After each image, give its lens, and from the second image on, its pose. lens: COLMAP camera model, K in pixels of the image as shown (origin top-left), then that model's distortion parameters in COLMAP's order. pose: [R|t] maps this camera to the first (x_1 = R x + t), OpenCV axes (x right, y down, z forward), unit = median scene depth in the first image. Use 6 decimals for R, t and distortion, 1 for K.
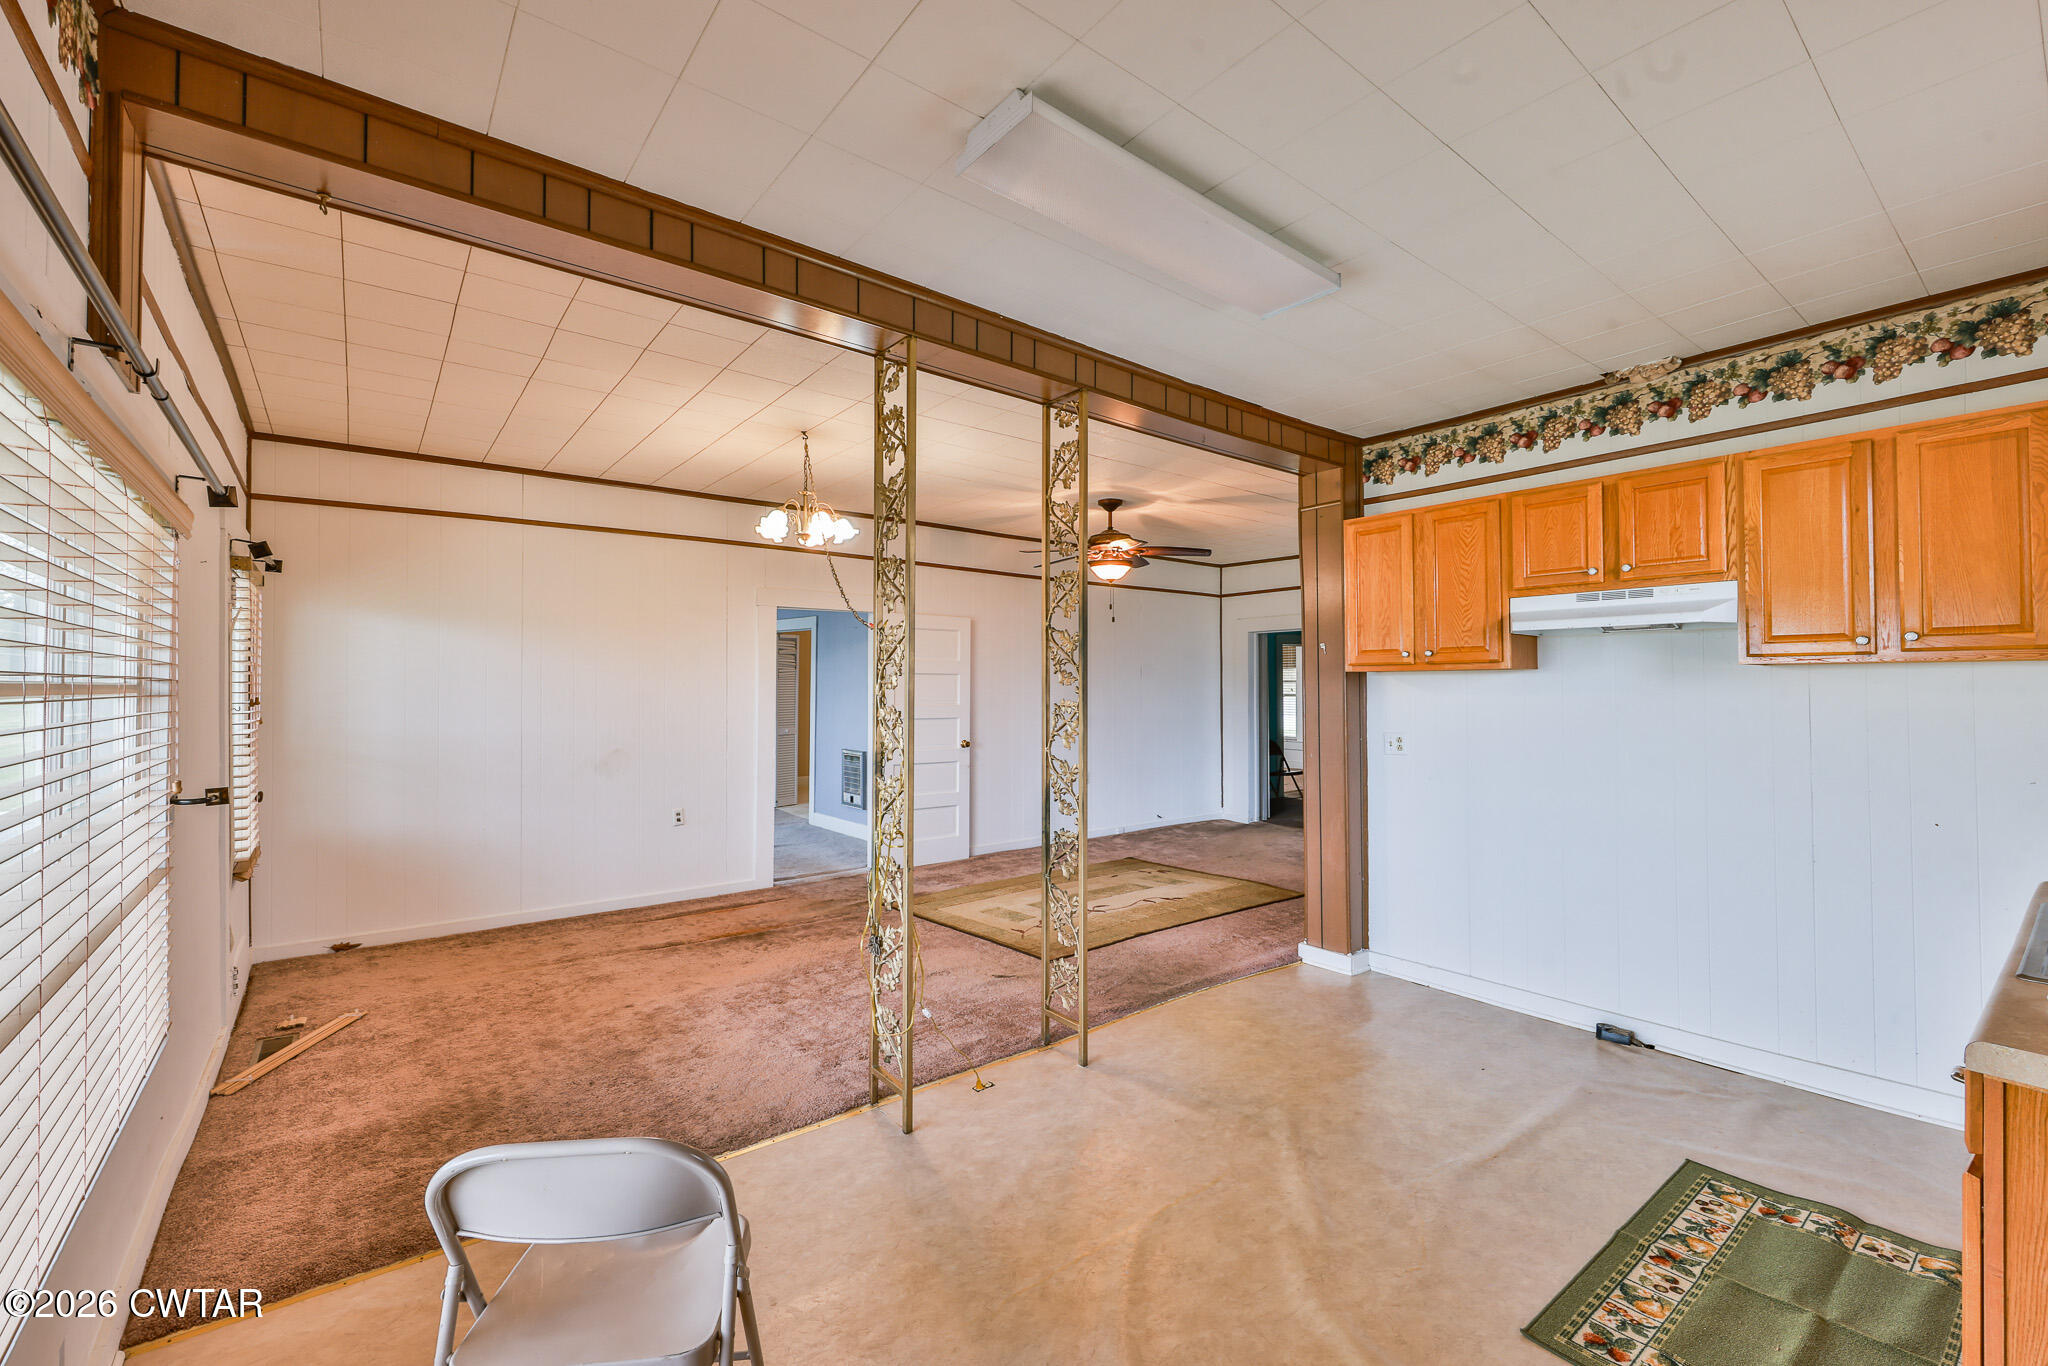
lens RADIAL K [[851.5, 0, 1023.3], [0, 851.5, 677.9], [0, 0, 1]] dist [0.000629, -0.002321]
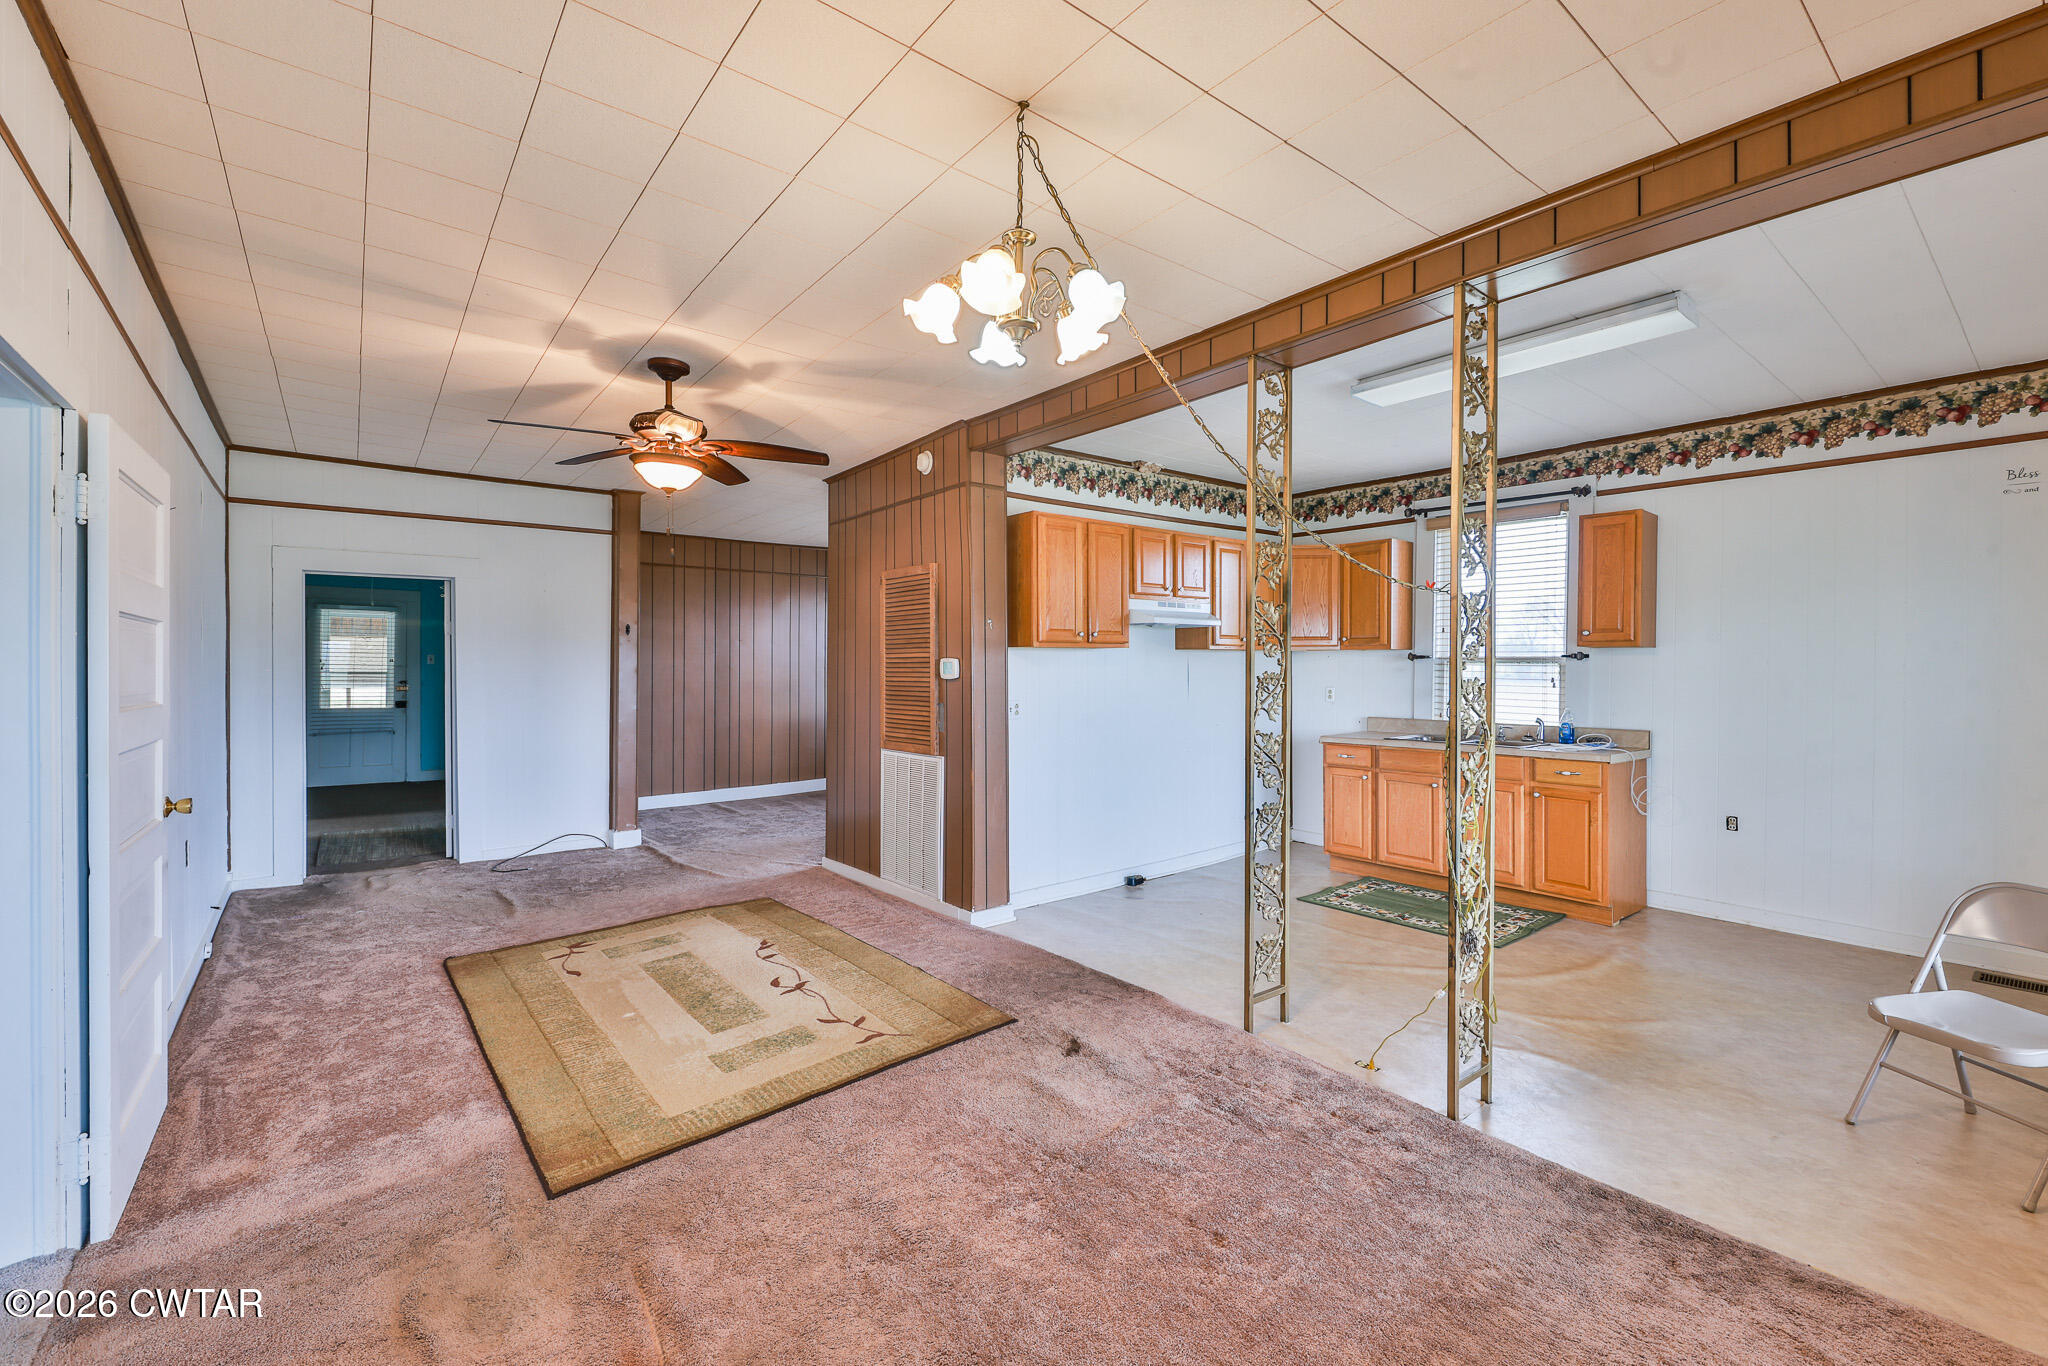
lens RADIAL K [[851.5, 0, 1031.4], [0, 851.5, 669.2], [0, 0, 1]] dist [0.000629, -0.002321]
pose [[-0.009131, -0.004481, 0.999948, -0.854733], [-0.009216, 0.999948, 0.004397, 0.020266], [-0.999916, -0.009176, -0.009172, 1.173280]]
